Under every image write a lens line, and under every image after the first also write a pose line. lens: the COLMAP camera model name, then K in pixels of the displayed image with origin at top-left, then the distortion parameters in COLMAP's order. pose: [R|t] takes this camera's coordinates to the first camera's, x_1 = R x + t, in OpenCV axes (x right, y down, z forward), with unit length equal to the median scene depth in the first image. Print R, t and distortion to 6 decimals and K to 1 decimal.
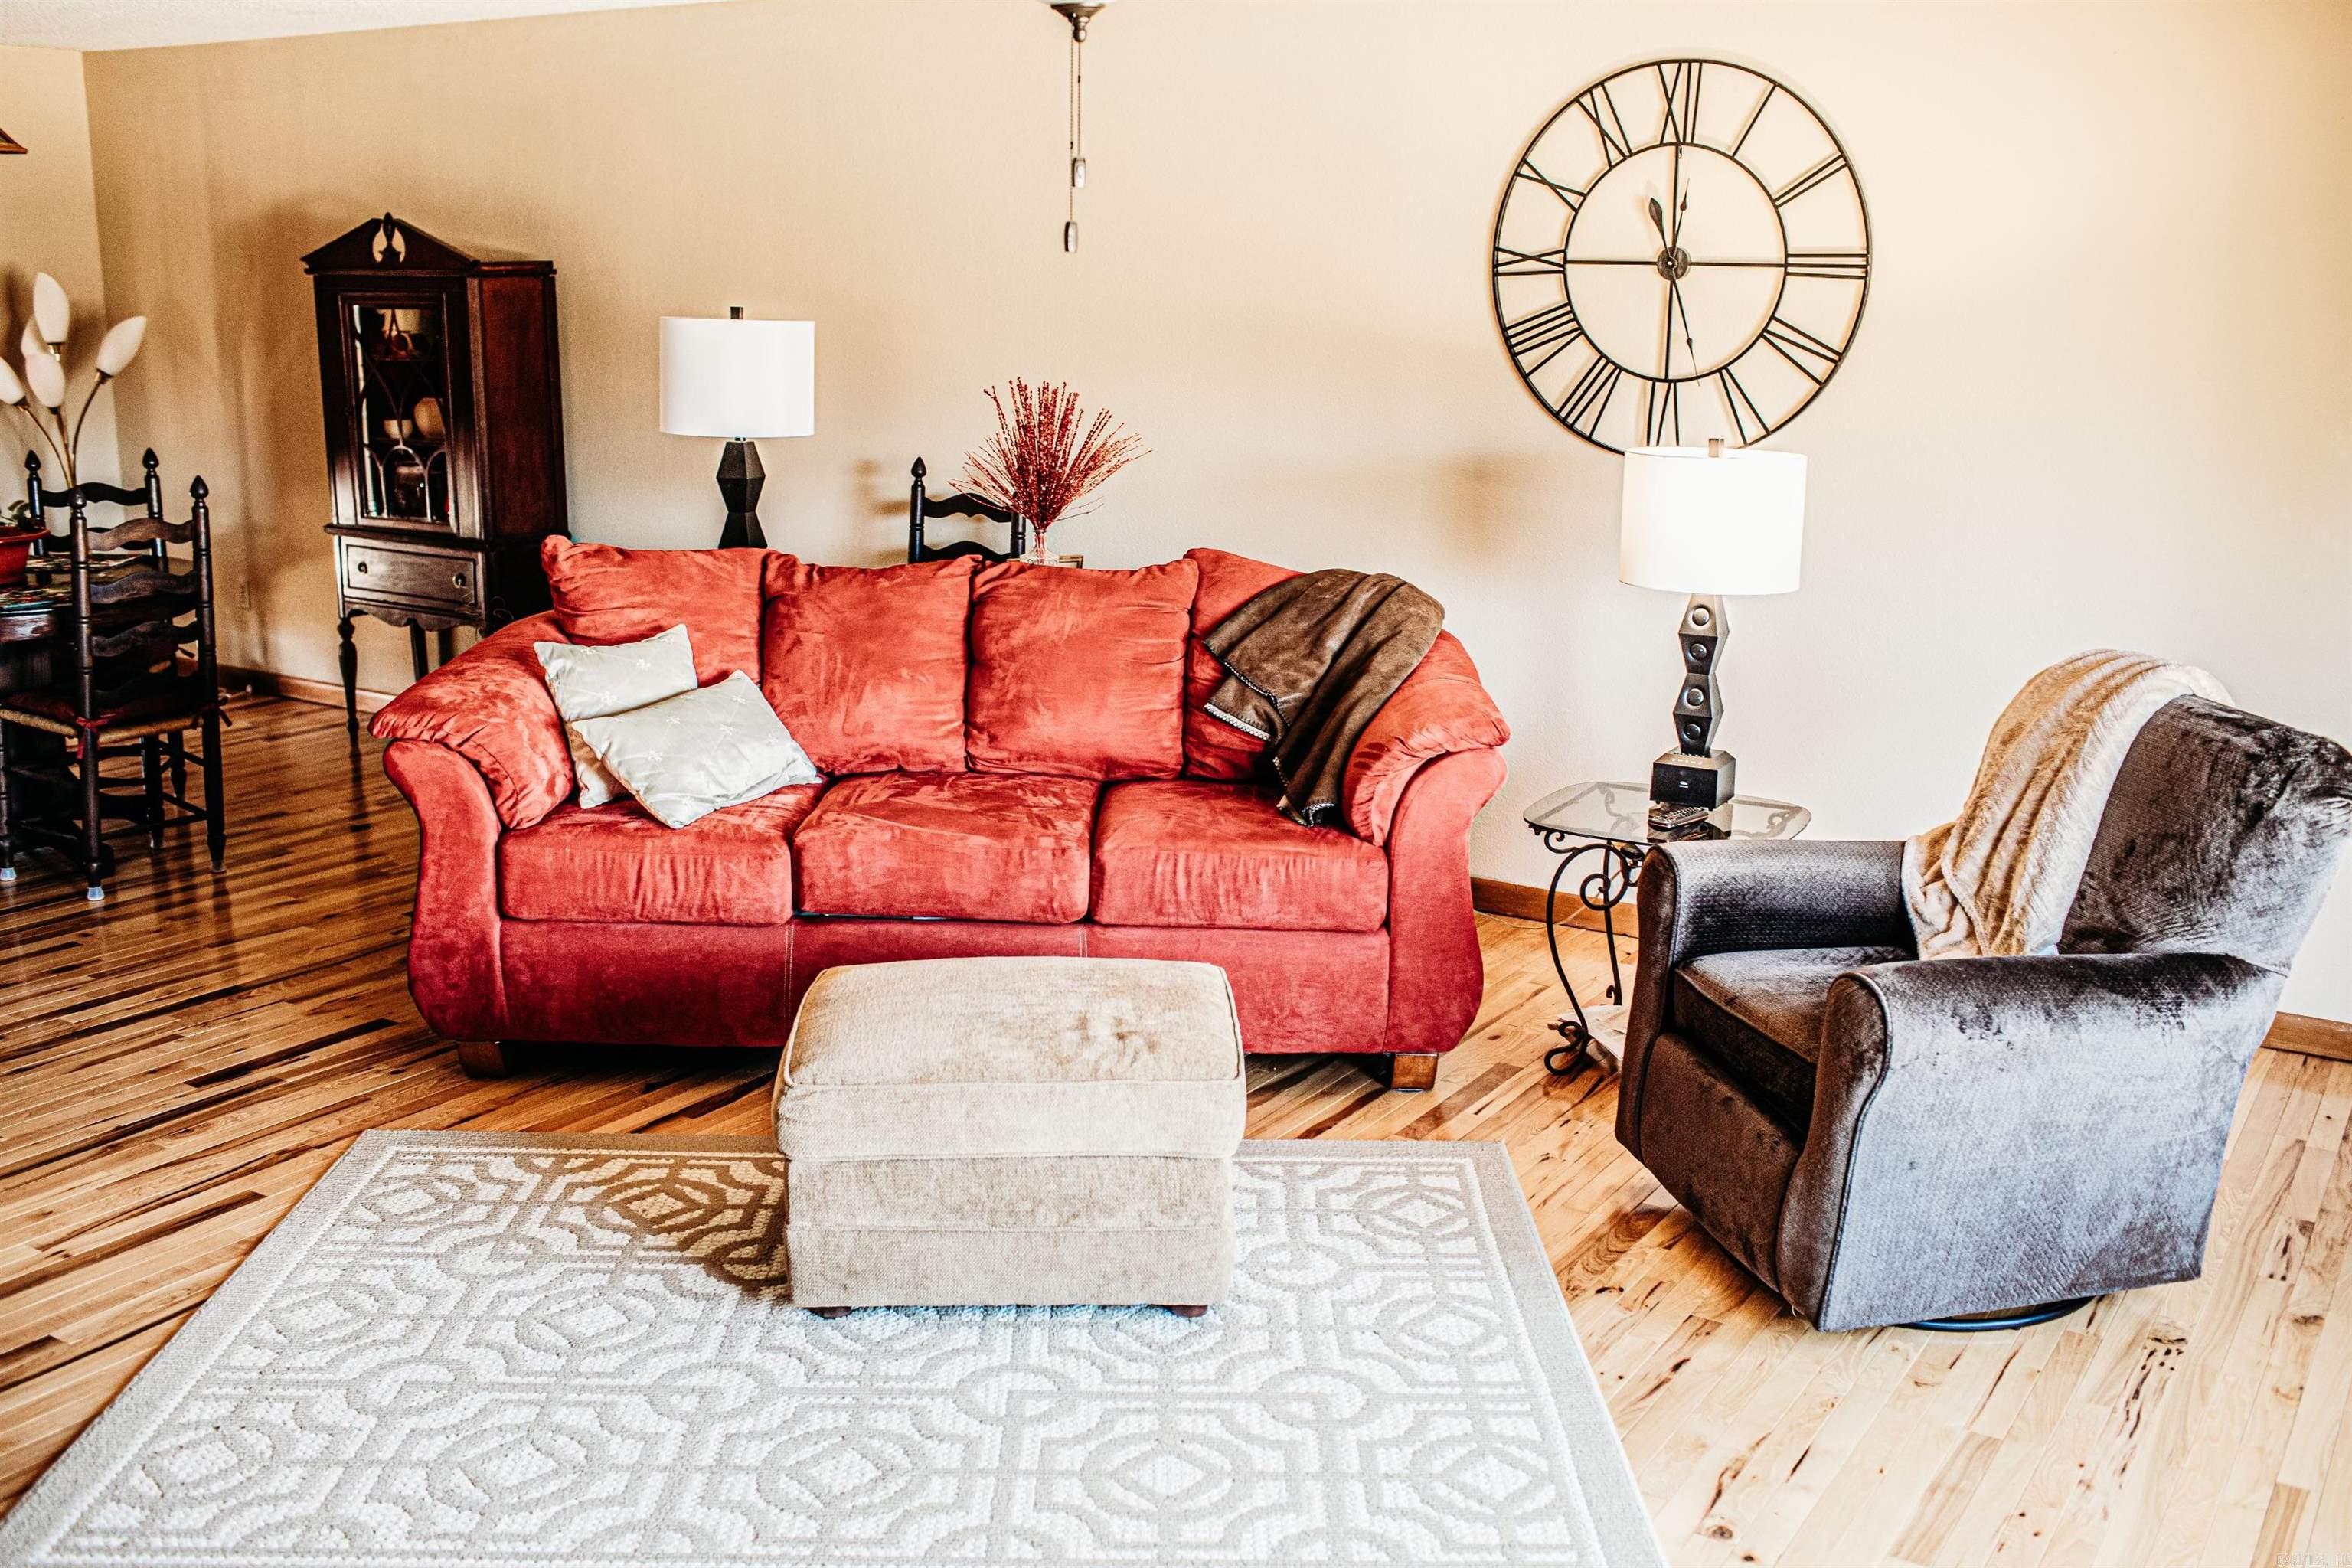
lens RADIAL K [[2276.1, 0, 1182.8], [0, 2276.1, 776.5], [0, 0, 1]] dist [-0.127652, 0.172748]
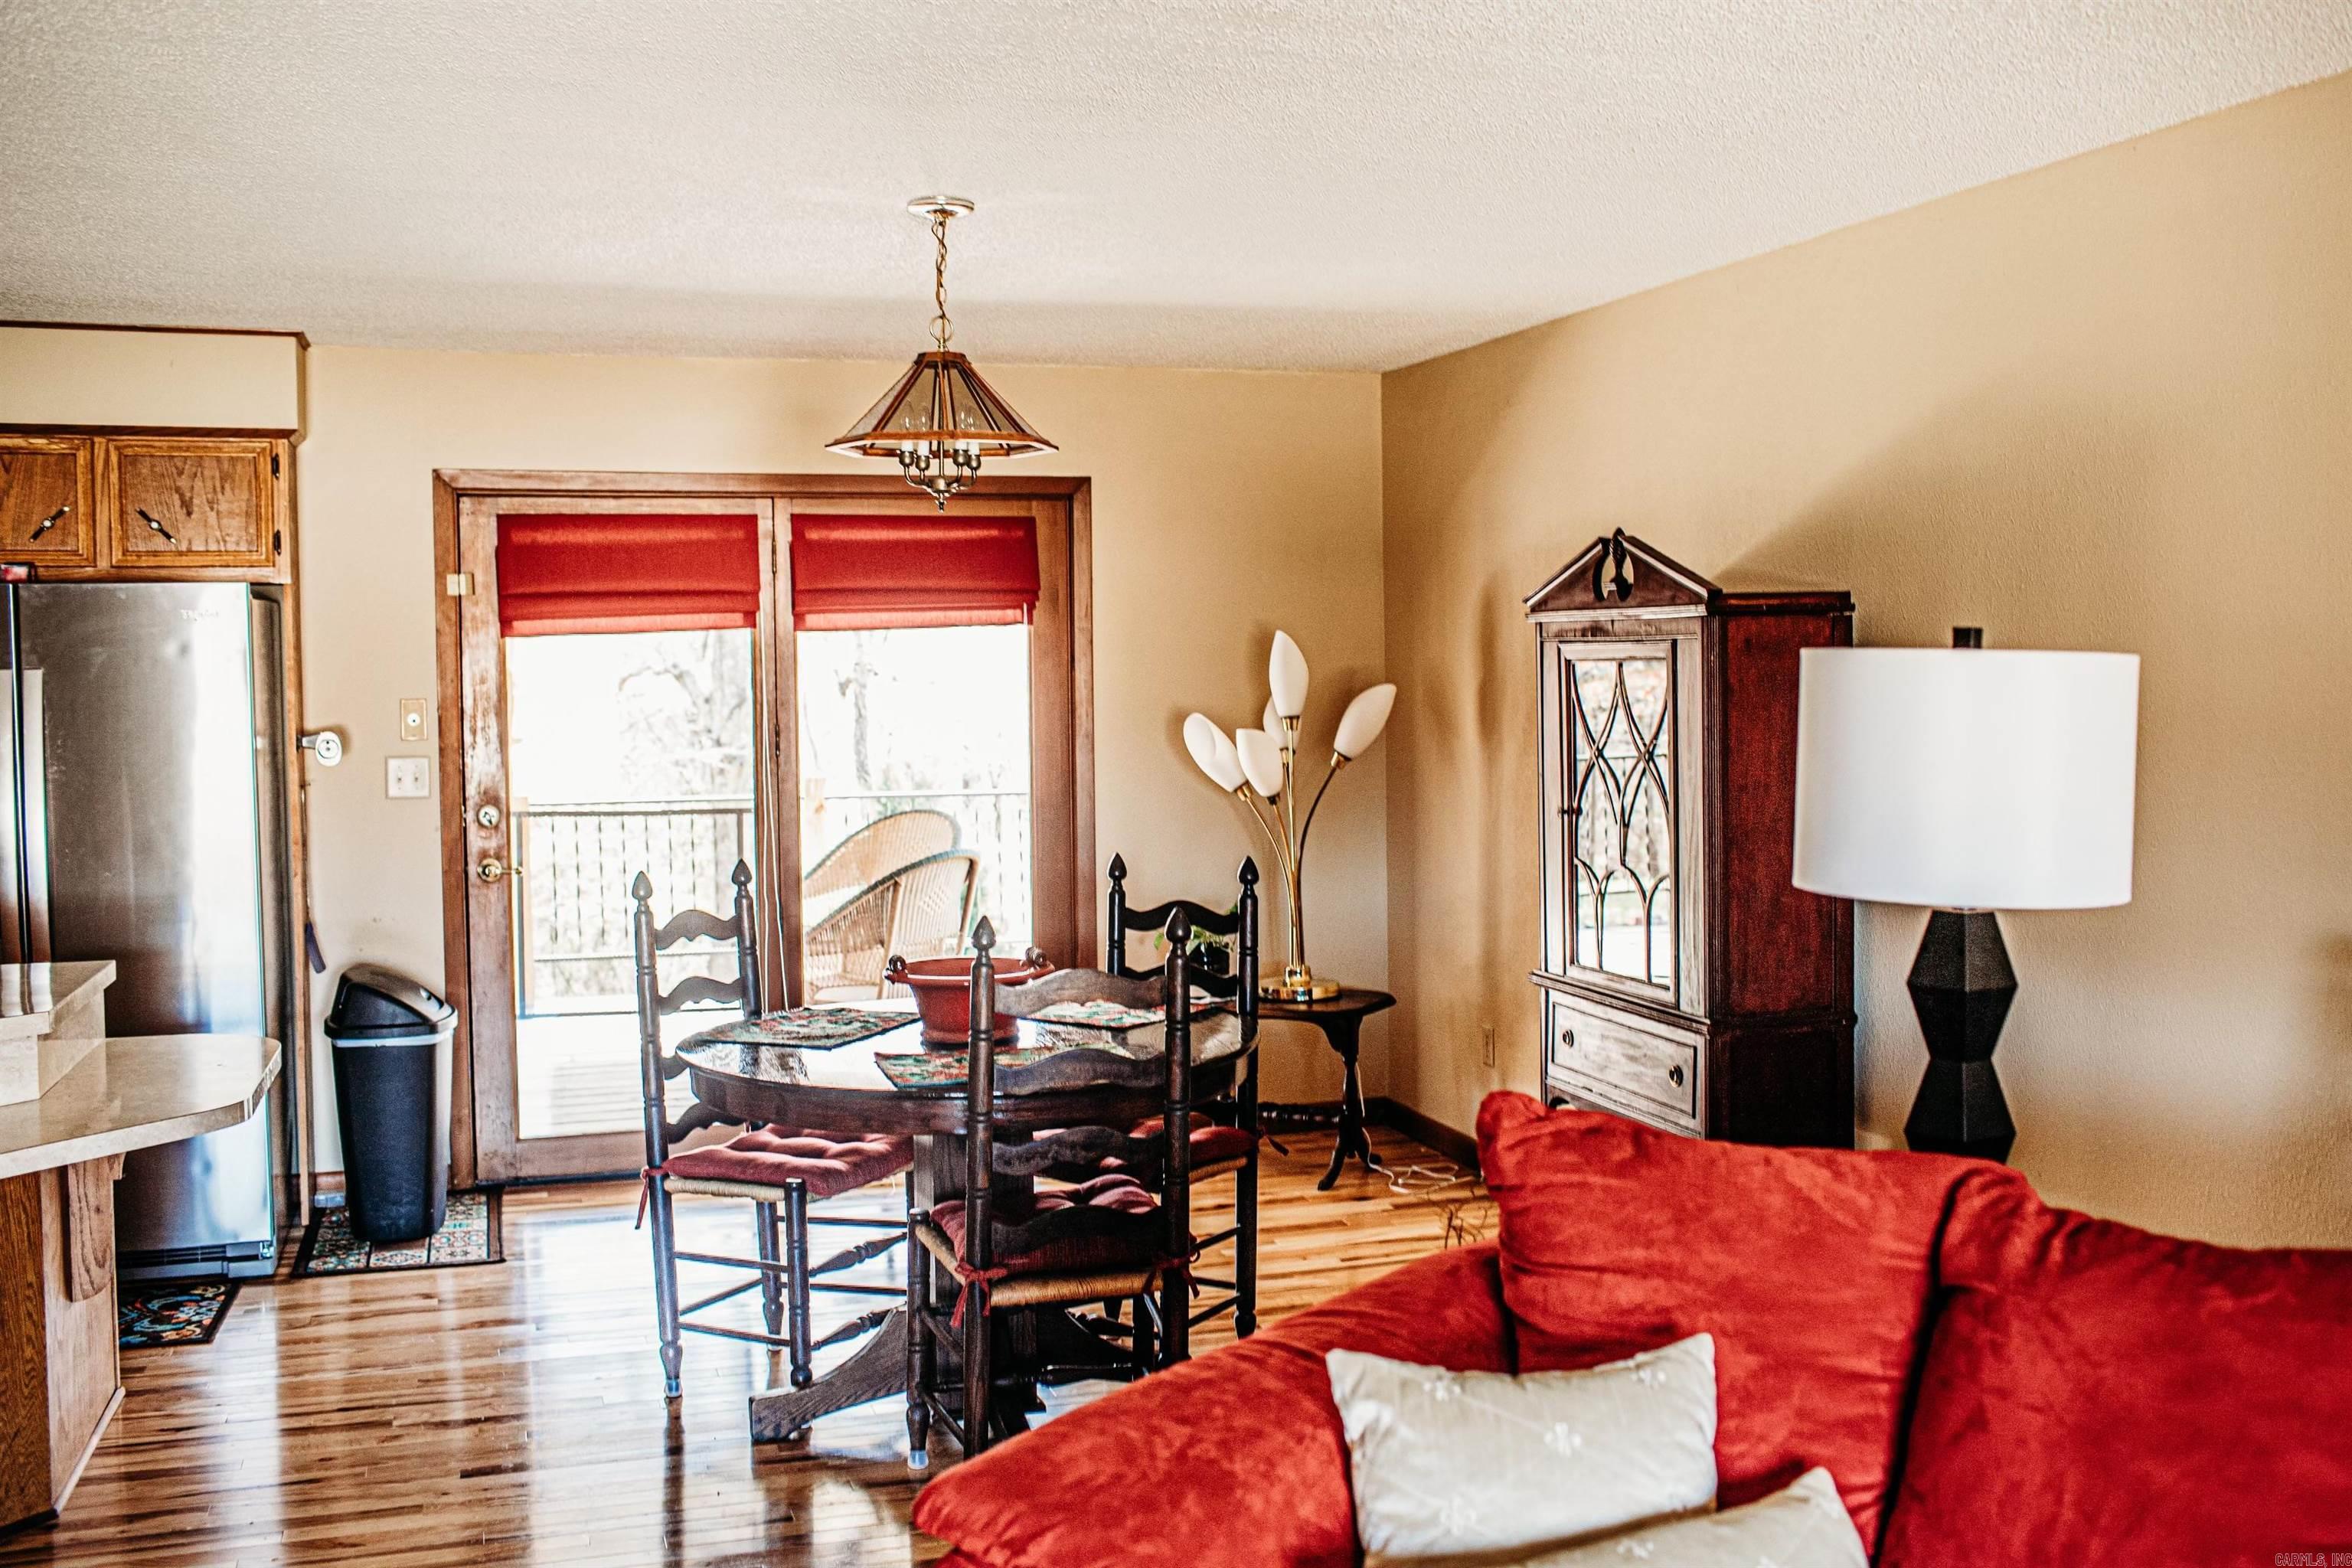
lens RADIAL K [[2276.1, 0, 1182.8], [0, 2276.1, 776.5], [0, 0, 1]] dist [-0.127652, 0.172748]
pose [[0.774435, 0.013429, -0.632510, -0.029036], [-0.124258, 0.983530, -0.131257, -0.100608], [0.620330, 0.180244, 0.763349, 0.577578]]
